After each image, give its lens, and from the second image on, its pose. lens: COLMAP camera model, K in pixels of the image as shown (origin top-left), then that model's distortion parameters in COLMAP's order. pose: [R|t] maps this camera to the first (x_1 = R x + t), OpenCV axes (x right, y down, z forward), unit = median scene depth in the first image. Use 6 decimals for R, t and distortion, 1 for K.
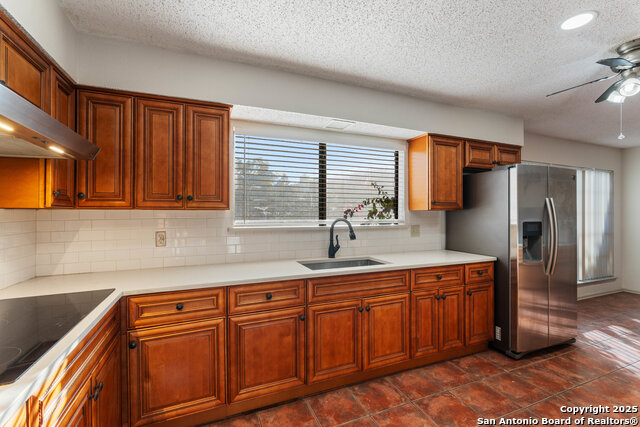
lens RADIAL K [[284.6, 0, 320.0], [0, 284.6, 213.5], [0, 0, 1]] dist [-0.000299, -0.000003]
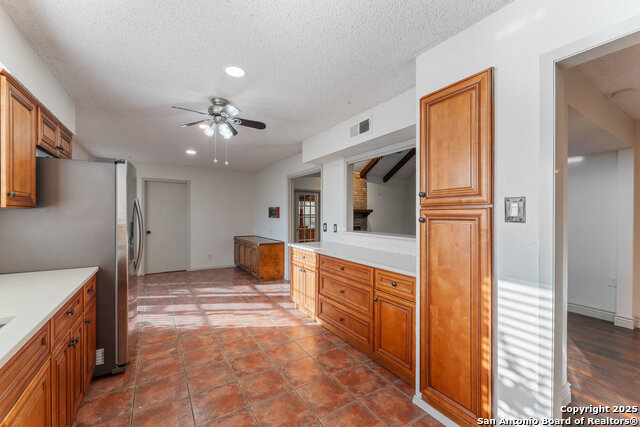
lens RADIAL K [[261.0, 0, 320.0], [0, 261.0, 213.5], [0, 0, 1]] dist [0.000353, 0.000035]
pose [[-0.166705, -0.002010, 0.986005, -0.245119], [-0.000596, 0.999998, 0.001938, -0.001980], [-0.986007, -0.000264, -0.166705, 0.506864]]
